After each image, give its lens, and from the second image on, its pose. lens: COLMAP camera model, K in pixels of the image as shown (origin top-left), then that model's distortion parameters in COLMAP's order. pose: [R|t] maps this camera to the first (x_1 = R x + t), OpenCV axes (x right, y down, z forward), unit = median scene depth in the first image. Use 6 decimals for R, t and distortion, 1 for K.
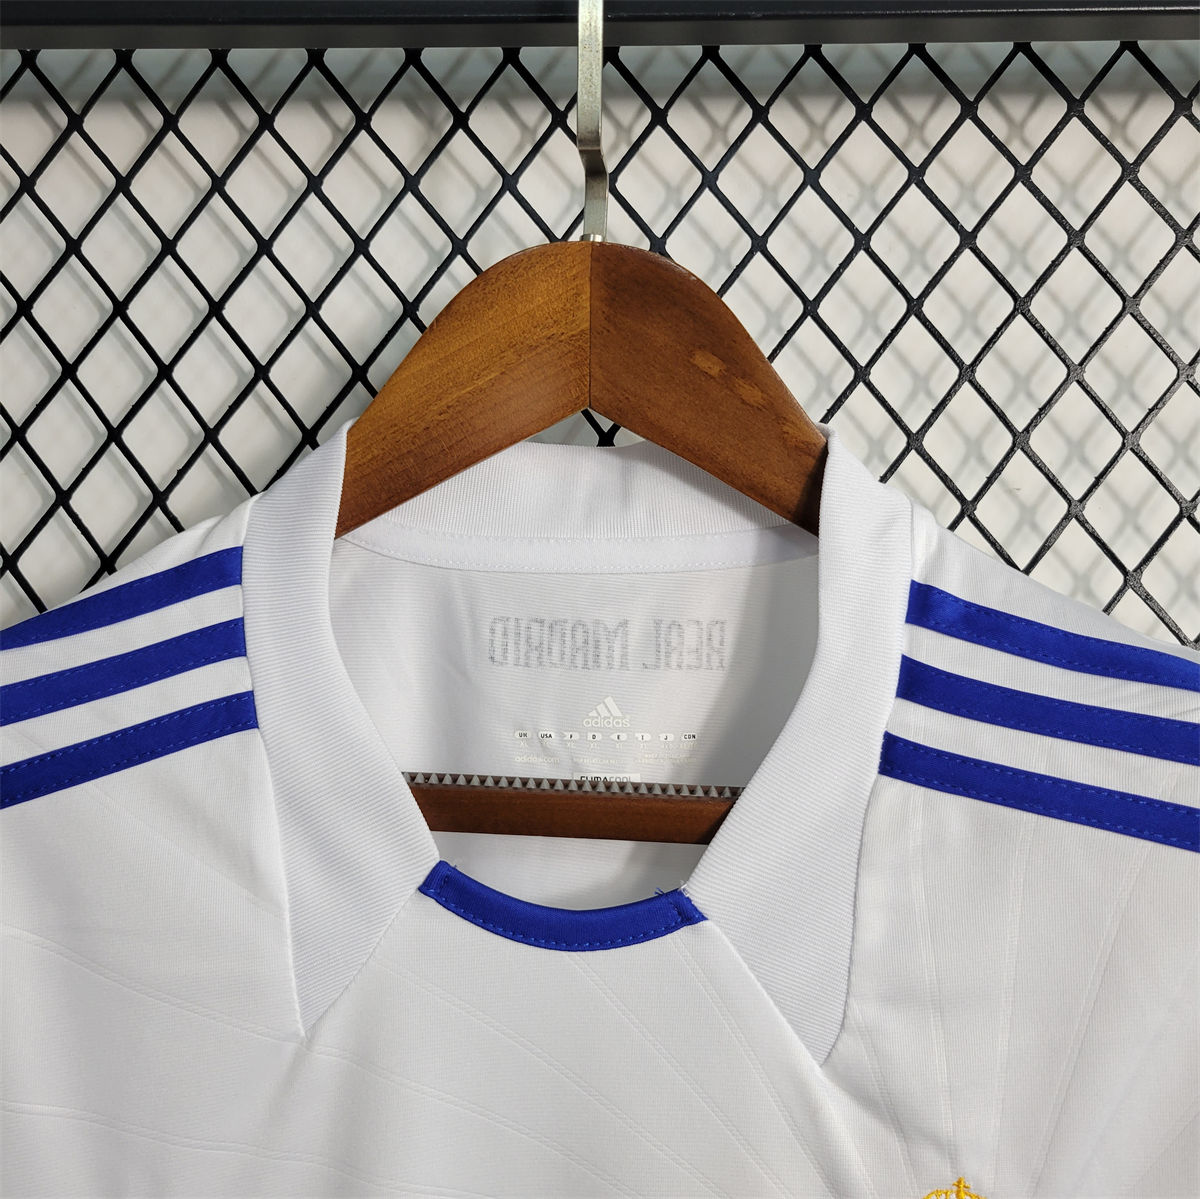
lens RADIAL K [[1045.8, 0, 601.2], [0, 1045.8, 553.5], [0, 0, 1]] dist [0.004733, 0.000986]
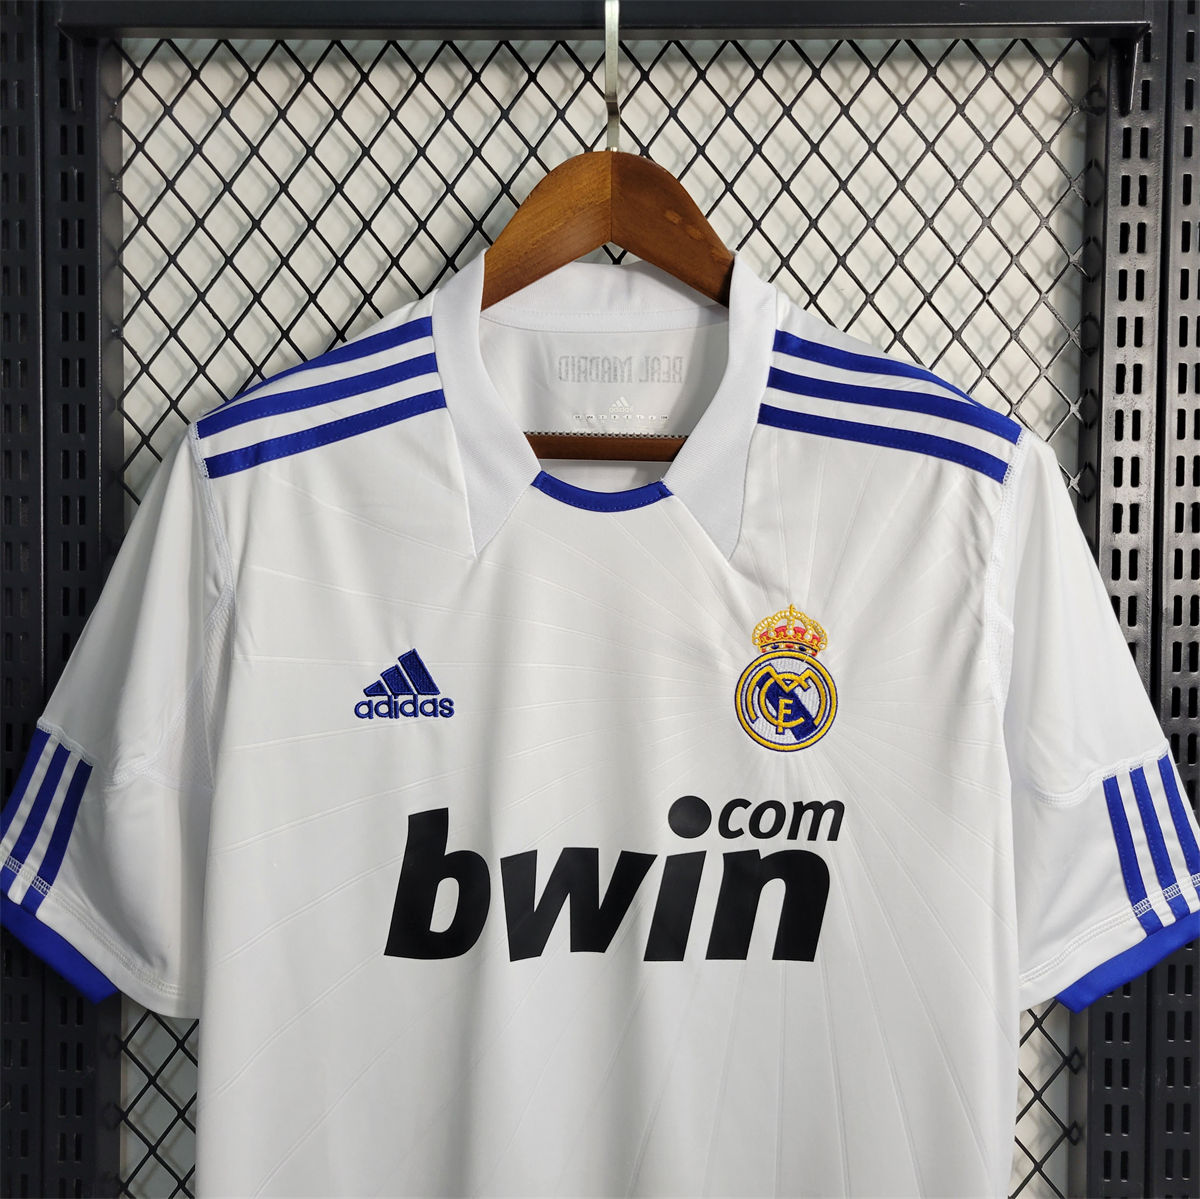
lens RADIAL K [[1045.8, 0, 601.2], [0, 1045.8, 553.5], [0, 0, 1]] dist [0.004733, 0.000986]
pose [[0.999204, -0.014965, 0.036991, -0.105880], [0.010860, 0.994005, 0.108791, 0.213435], [-0.038397, -0.108302, 0.993376, -0.933222]]
